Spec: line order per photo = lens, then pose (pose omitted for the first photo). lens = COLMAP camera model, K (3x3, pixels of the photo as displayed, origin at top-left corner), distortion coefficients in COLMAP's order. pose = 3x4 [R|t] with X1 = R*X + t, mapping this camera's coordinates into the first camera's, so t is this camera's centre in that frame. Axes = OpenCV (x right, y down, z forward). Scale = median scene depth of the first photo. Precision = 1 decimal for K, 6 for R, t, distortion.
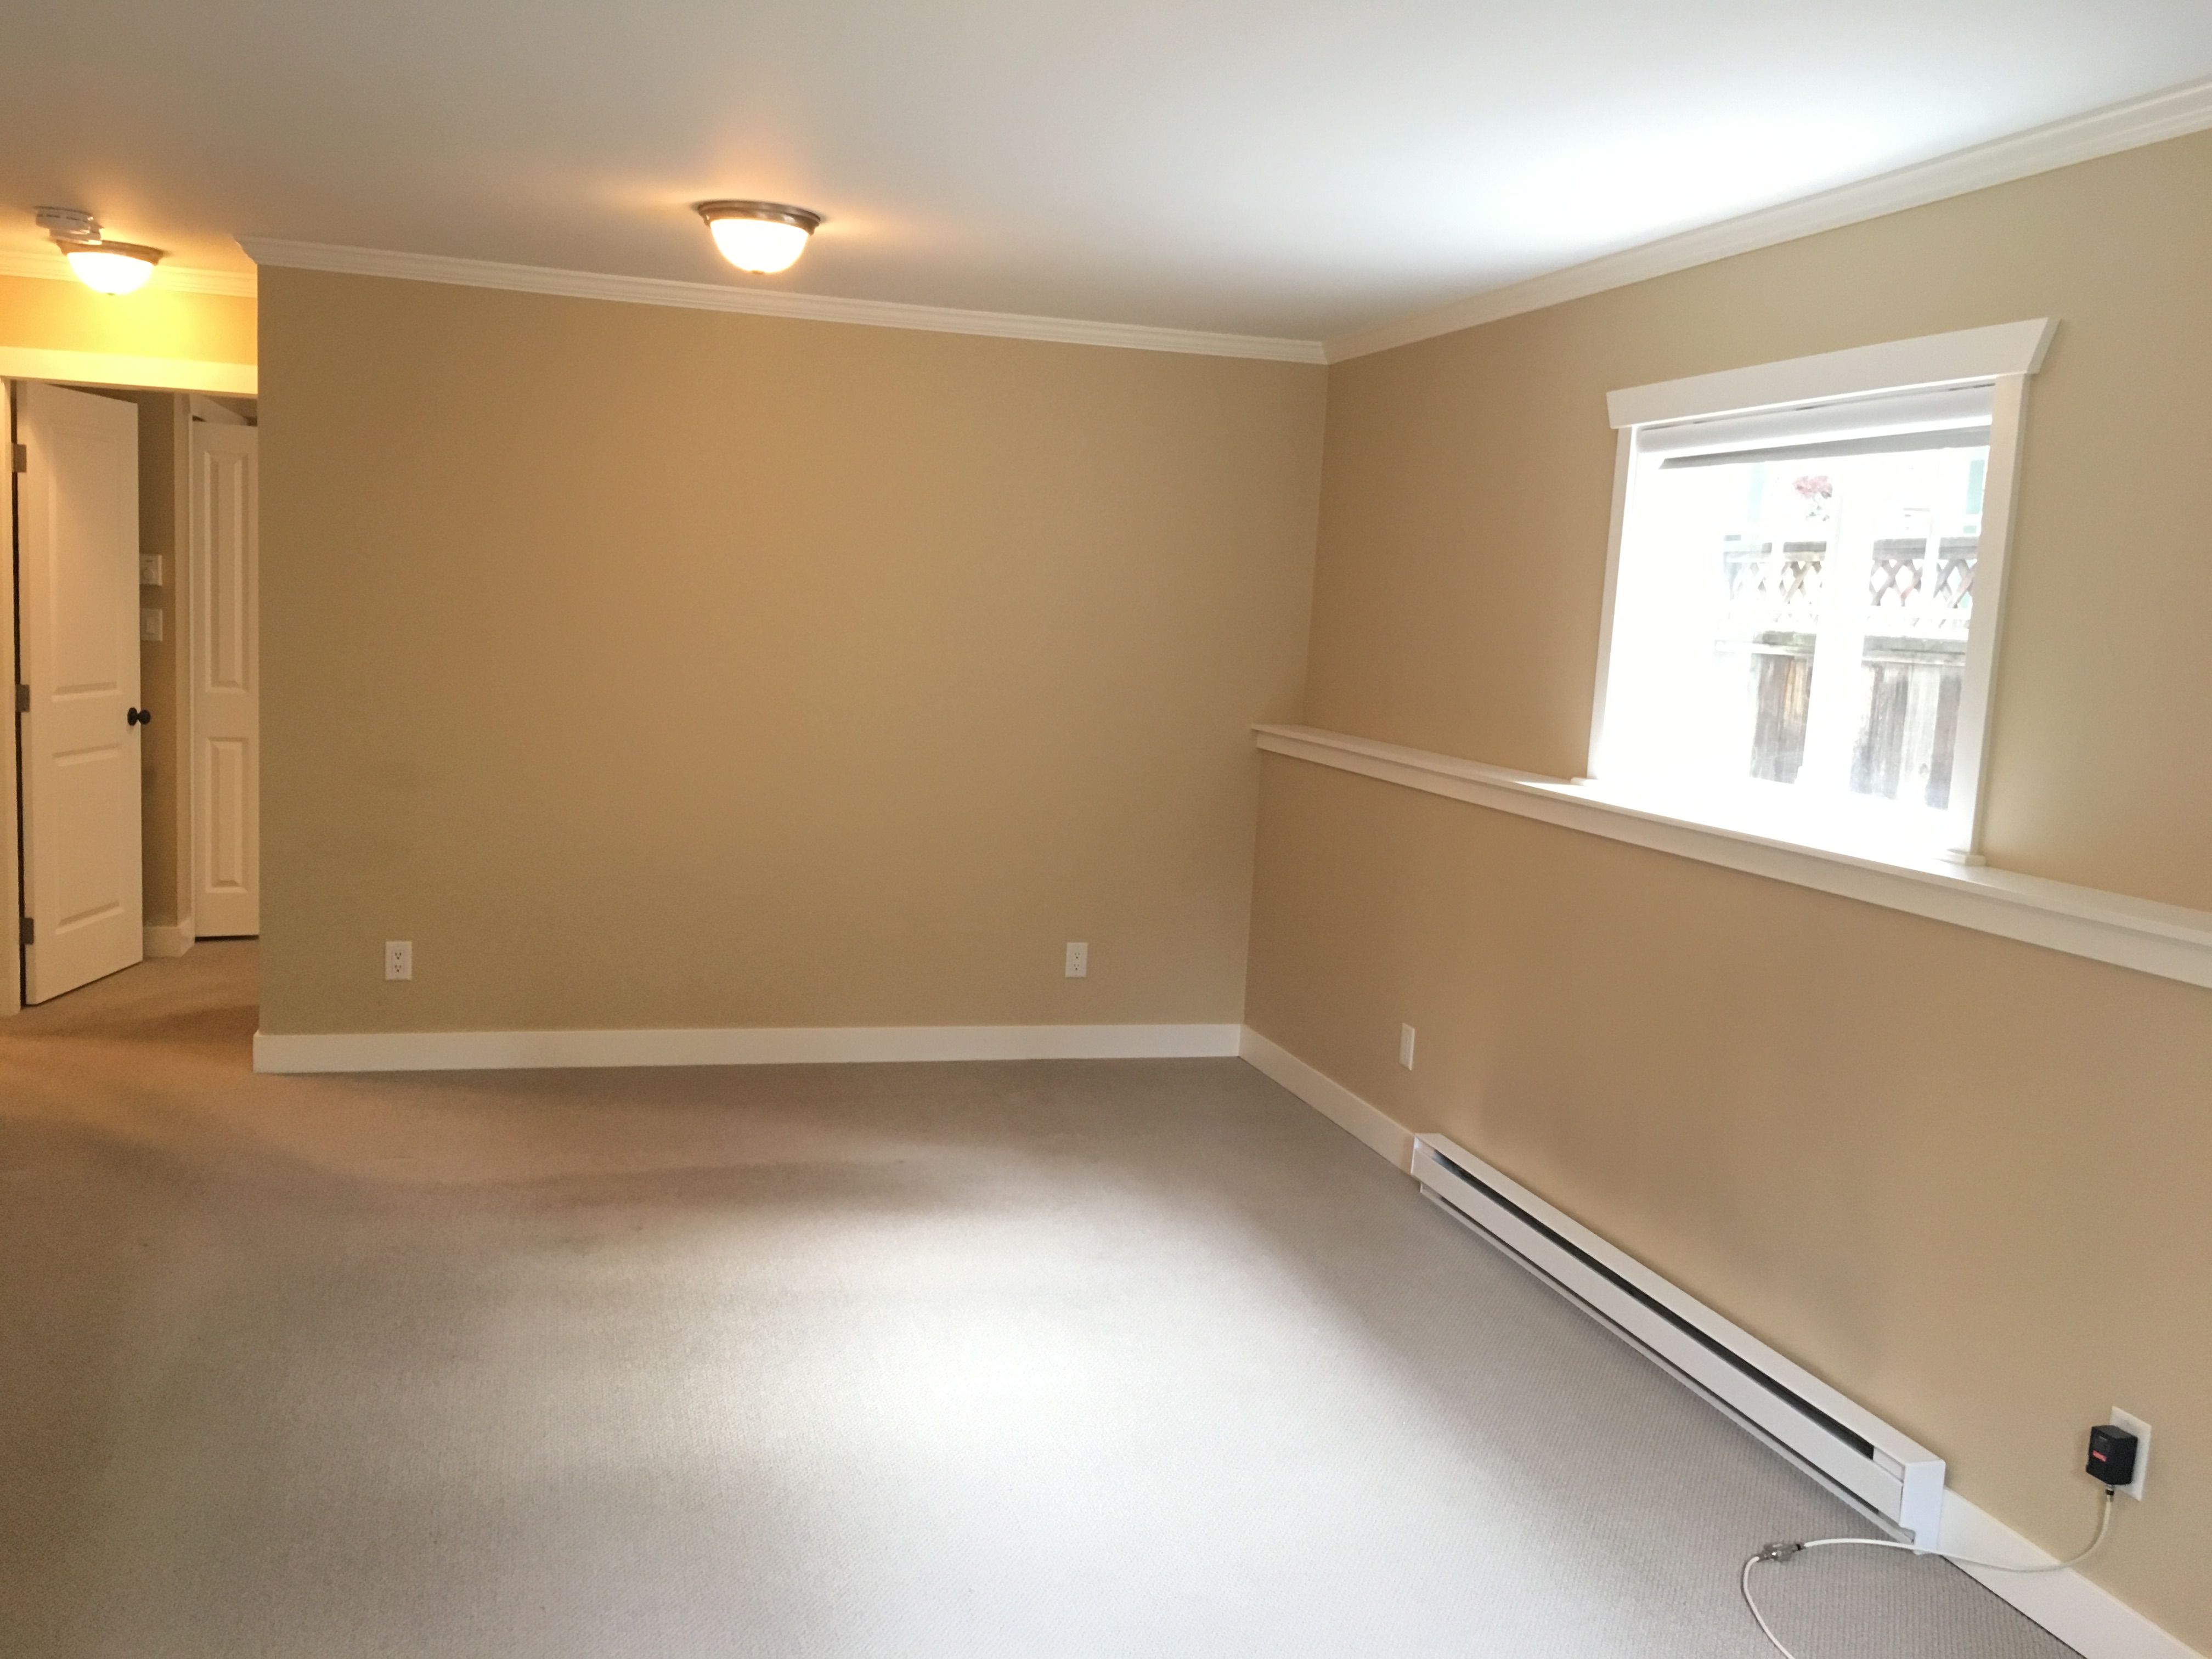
lens RADIAL K [[1887.1, 0, 1106.0], [0, 1887.1, 829.5], [0, 0, 1]] dist [0.085877, -0.121412]
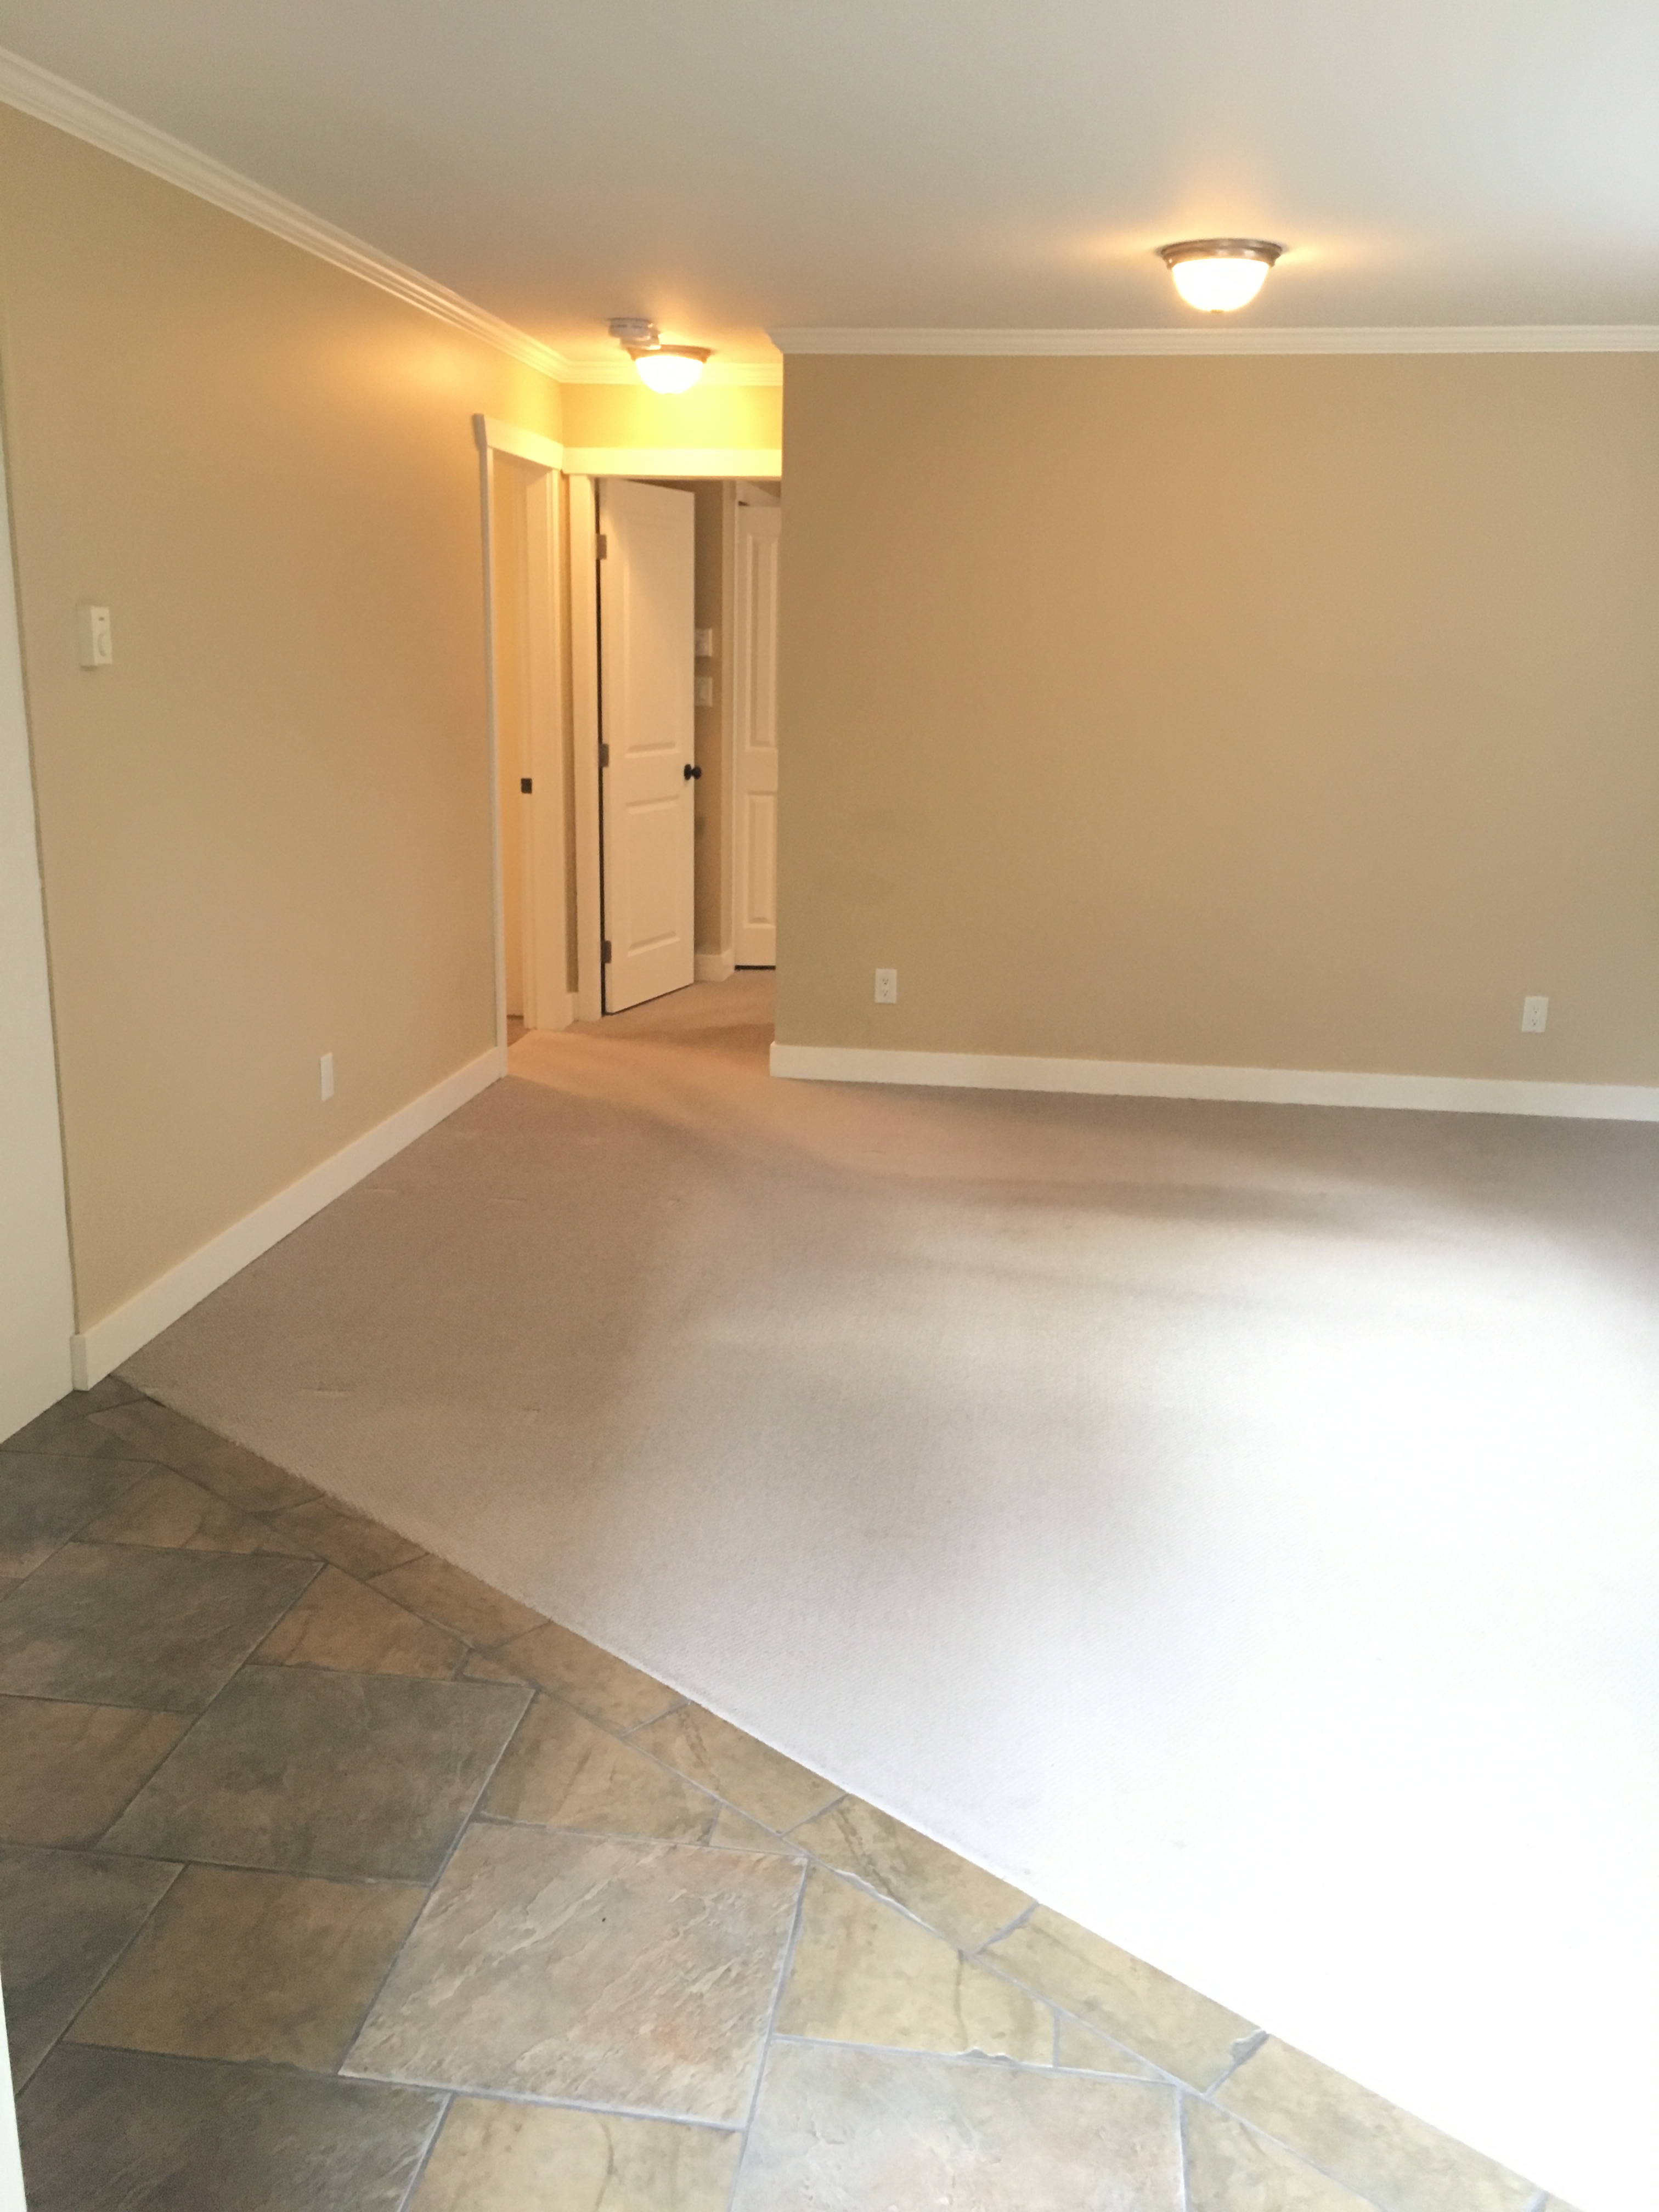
lens RADIAL K [[1887.1, 0, 829.5], [0, 1887.1, 1106.0], [0, 0, 1]] dist [0.085877, -0.121412]
pose [[0.917350, 0.062573, -0.393133, 0.043467], [-0.020089, 0.993587, 0.111267, 0.015529], [0.397574, -0.094173, 0.912725, -0.043226]]
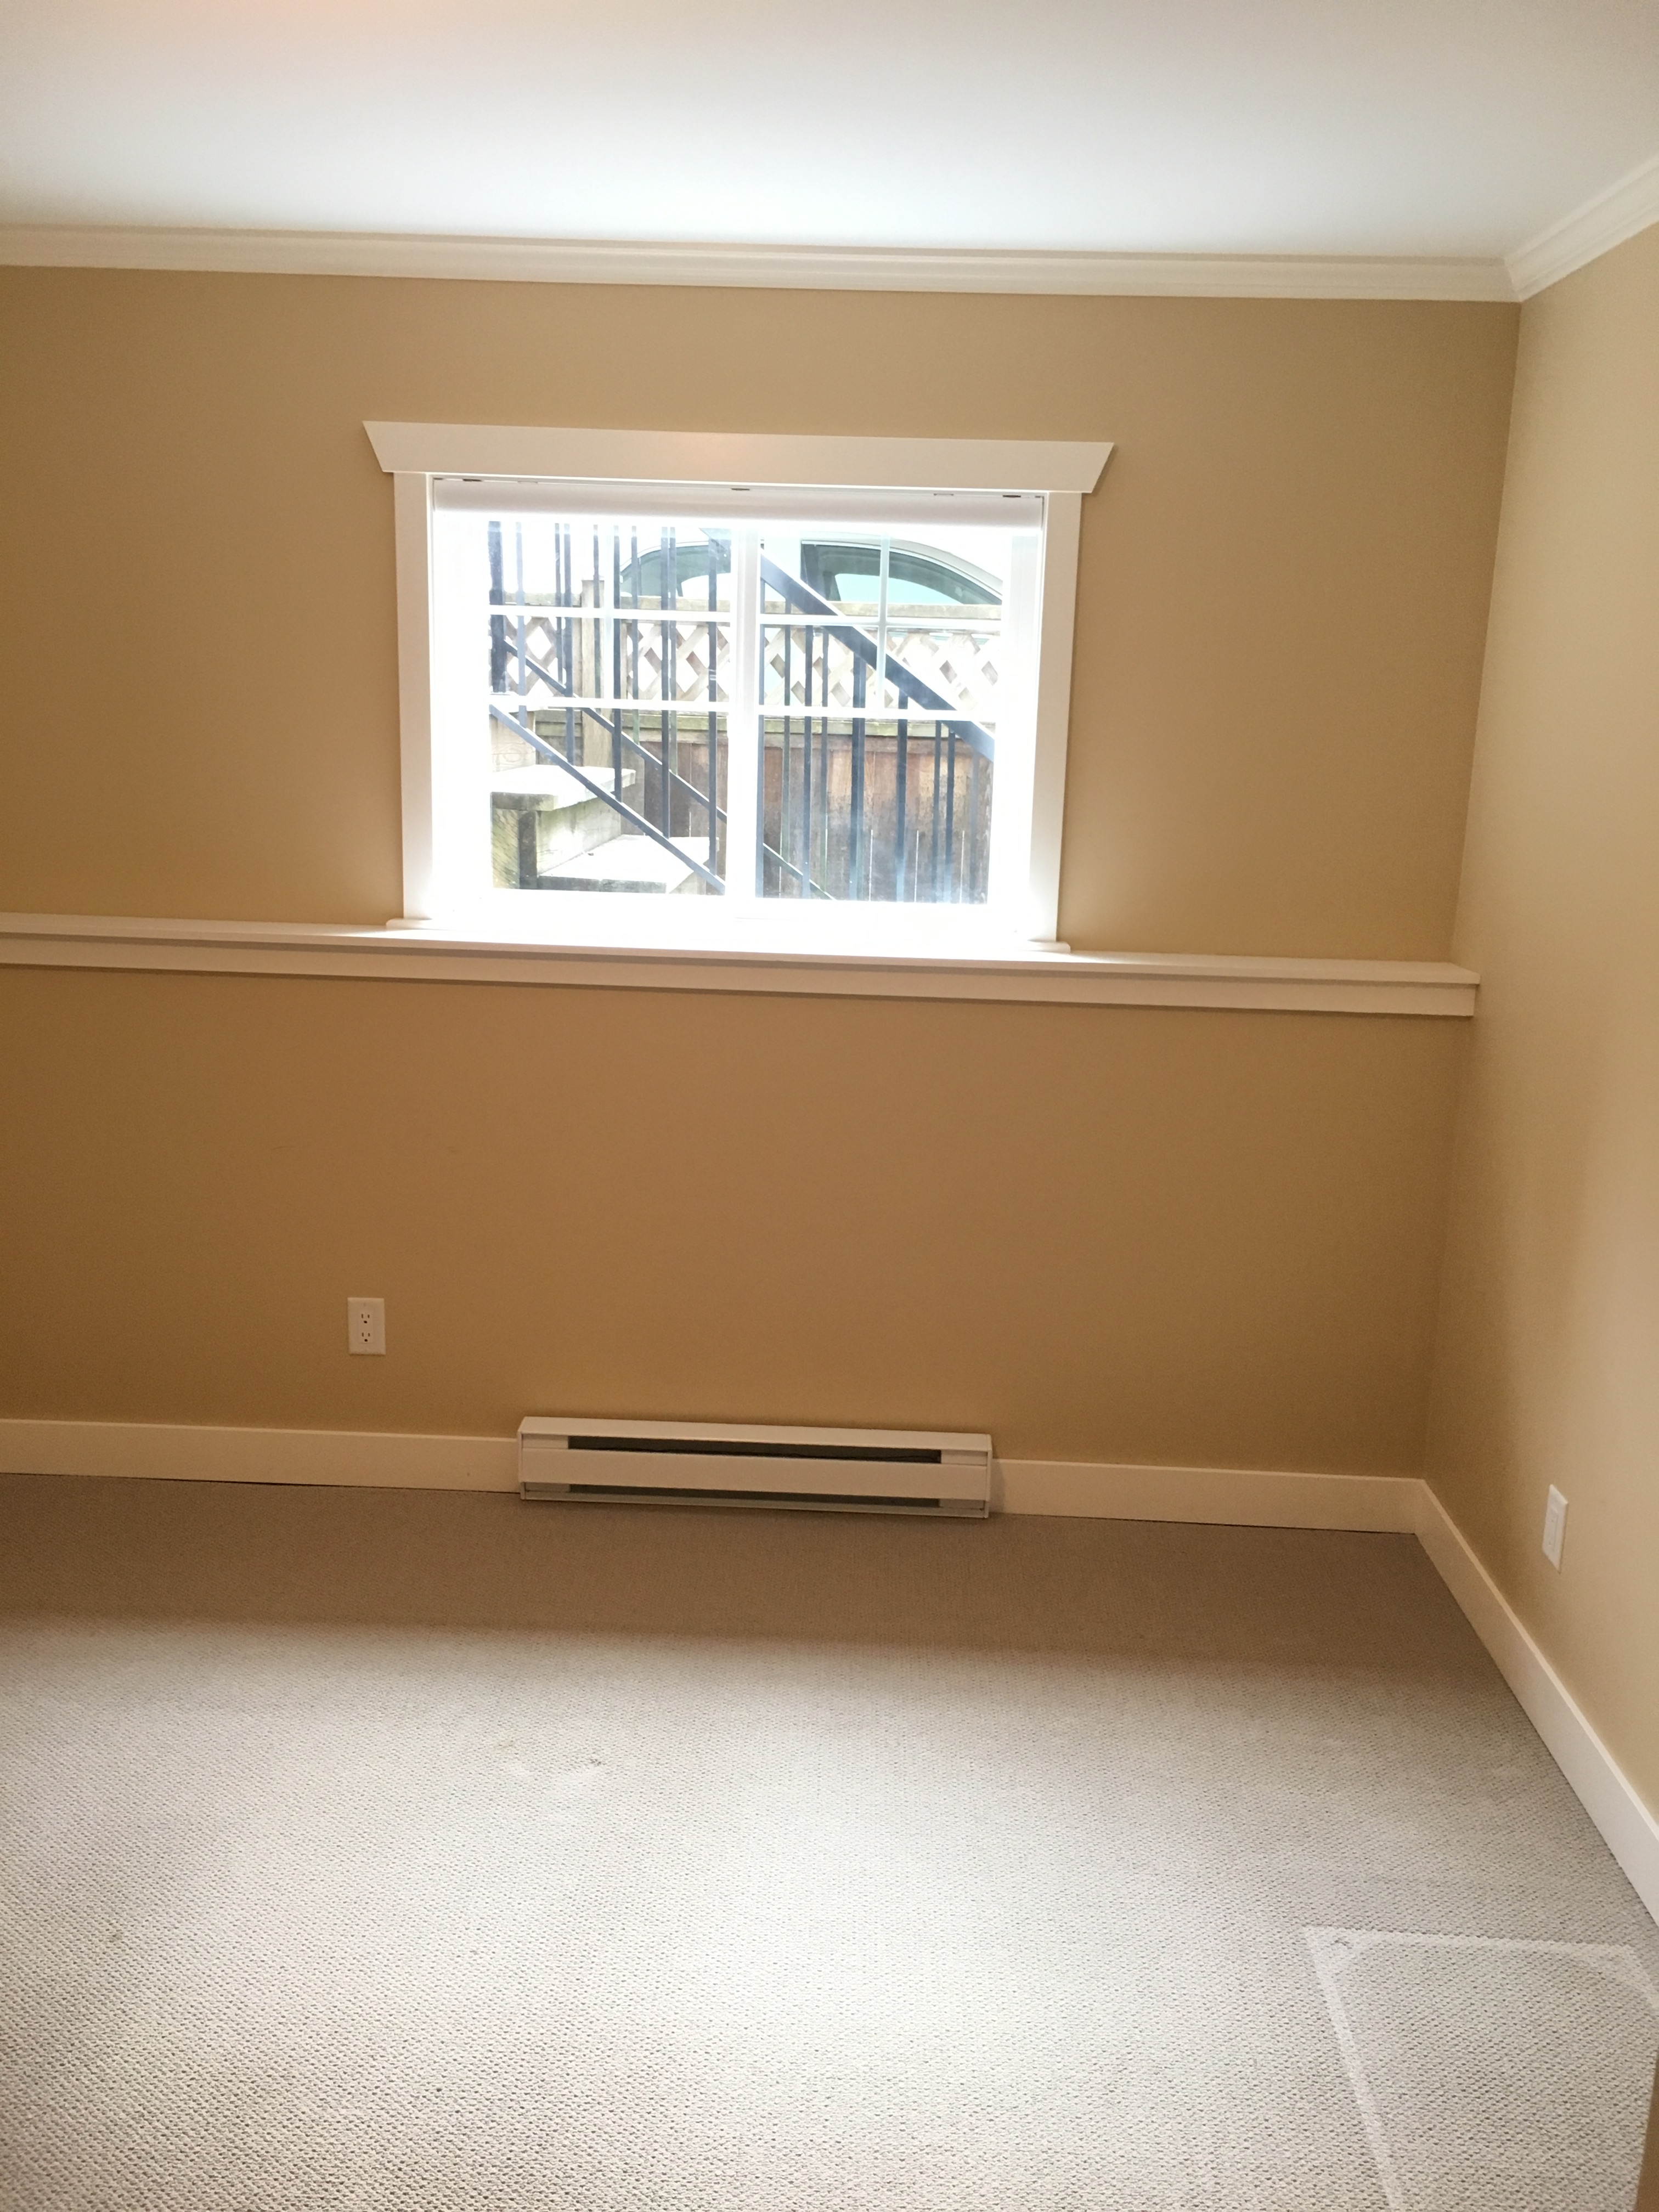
lens RADIAL K [[1887.1, 0, 829.5], [0, 1887.1, 1106.0], [0, 0, 1]] dist [0.085877, -0.121412]
pose [[0.306962, -0.277021, 0.910513, -0.446775], [0.105342, 0.960712, 0.256780, -0.137623], [-0.945874, 0.017094, 0.324084, 0.558131]]
